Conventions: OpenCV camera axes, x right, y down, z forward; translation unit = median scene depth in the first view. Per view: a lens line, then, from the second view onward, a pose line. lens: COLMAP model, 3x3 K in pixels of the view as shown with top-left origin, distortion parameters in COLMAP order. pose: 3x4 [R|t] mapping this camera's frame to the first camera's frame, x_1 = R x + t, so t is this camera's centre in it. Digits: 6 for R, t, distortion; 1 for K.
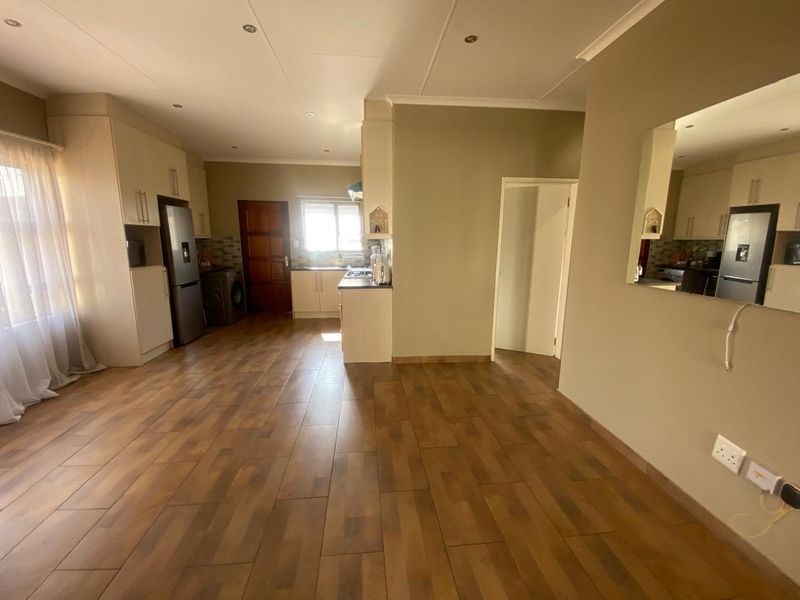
lens RADIAL K [[322.3, 0, 398.7], [0, 322.3, 299.6], [0, 0, 1]] dist [0.016003, -0.018751]
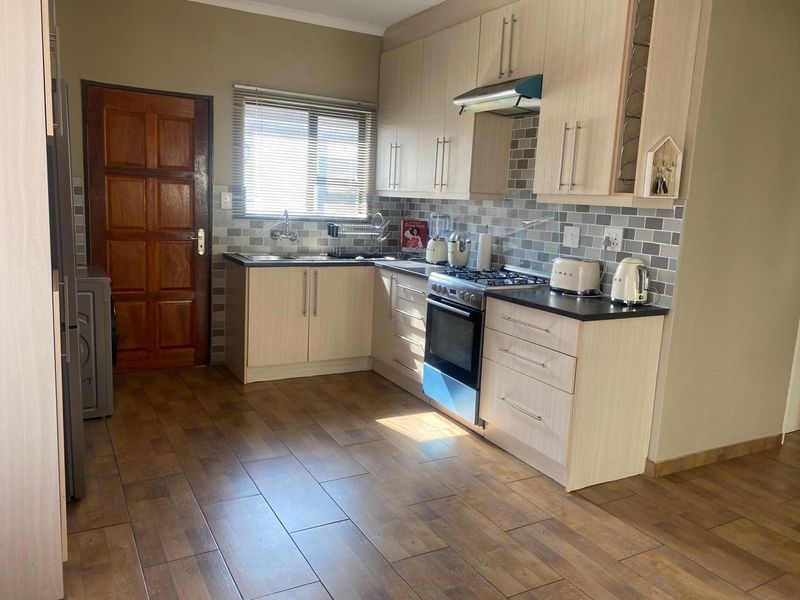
lens RADIAL K [[611.3, 0, 396.8], [0, 611.3, 285.5], [0, 0, 1]] dist [0.059751, -0.001213]
pose [[0.919553, -0.021504, 0.392377, -0.661425], [0.030731, 0.999379, -0.017248, -0.067041], [-0.391763, 0.027919, 0.919643, 0.297741]]
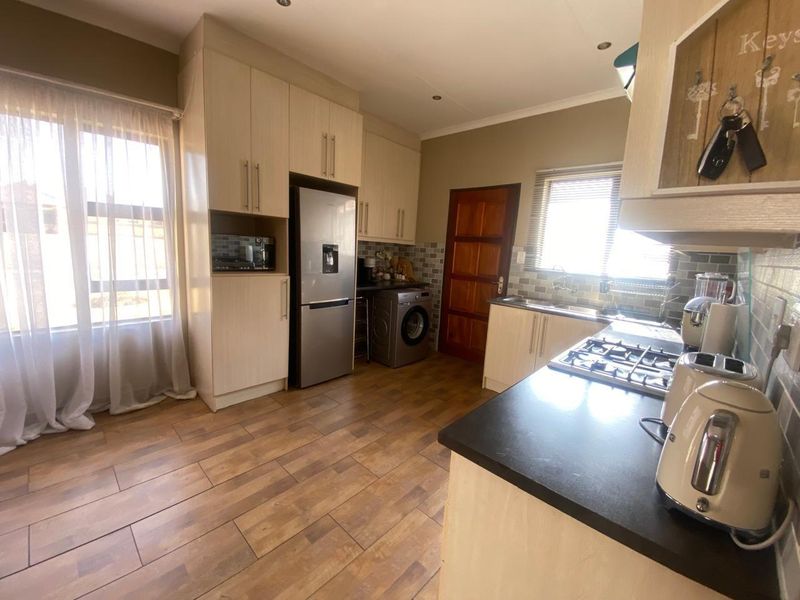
lens RADIAL K [[322.3, 0, 398.7], [0, 322.3, 299.6], [0, 0, 1]] dist [0.016003, -0.018751]
pose [[0.656884, 0.149134, -0.739096, -0.045190], [-0.186063, 0.981991, 0.032779, -0.120501], [0.730674, 0.115986, 0.672803, 0.721704]]
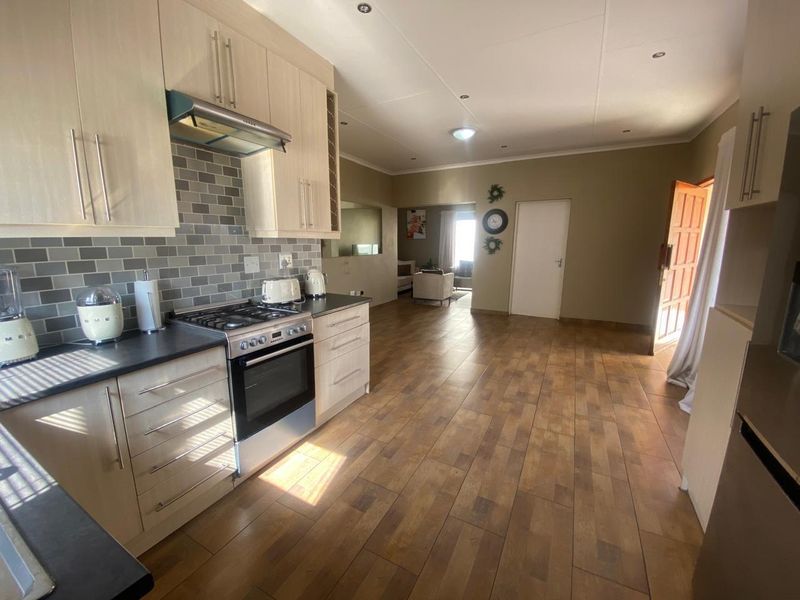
lens RADIAL K [[322.5, 0, 392.3], [0, 322.5, 298.5], [0, 0, 1]] dist [0.017997, 0.000045]
pose [[-0.815307, -0.106278, 0.569192, -0.616699], [0.100781, 0.941961, 0.320238, -0.263425], [-0.570191, 0.318456, -0.757277, 1.413821]]
